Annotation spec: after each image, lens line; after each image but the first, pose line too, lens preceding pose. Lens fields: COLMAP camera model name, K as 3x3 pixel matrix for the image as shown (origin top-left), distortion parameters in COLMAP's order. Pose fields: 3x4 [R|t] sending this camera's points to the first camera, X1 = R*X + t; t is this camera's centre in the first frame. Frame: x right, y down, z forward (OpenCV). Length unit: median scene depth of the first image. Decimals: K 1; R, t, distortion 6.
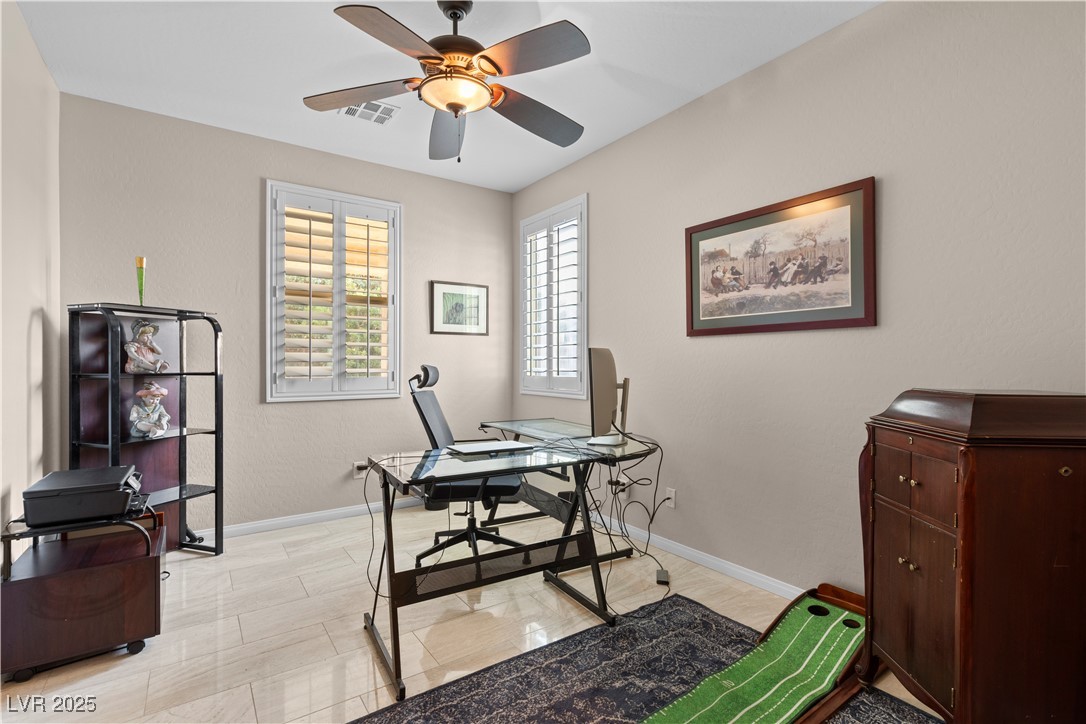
lens RADIAL K [[507.8, 0, 543.3], [0, 507.8, 360.9], [0, 0, 1]] dist [0.001029, 0.000361]
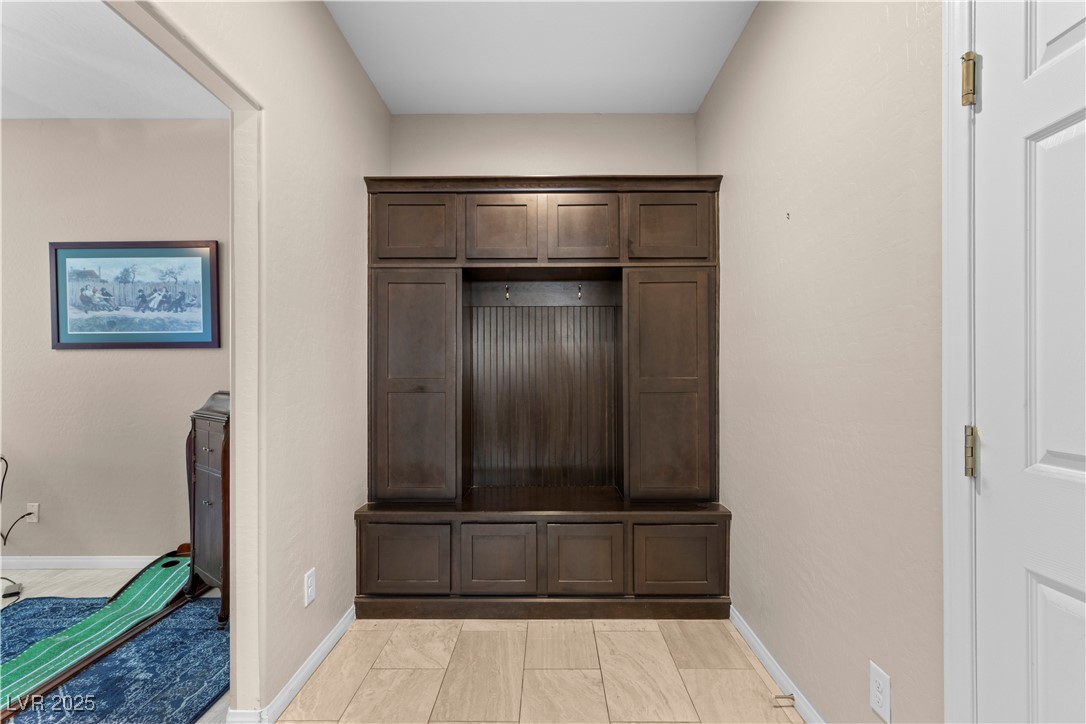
lens RADIAL K [[507.8, 0, 551.6], [0, 507.8, 374.9], [0, 0, 1]] dist [0.001029, 0.000361]
pose [[0.578037, -0.004069, 0.816000, 0.036292], [0.002079, 0.999992, 0.003513, 0.002126], [-0.816008, -0.000335, 0.578041, -0.468934]]
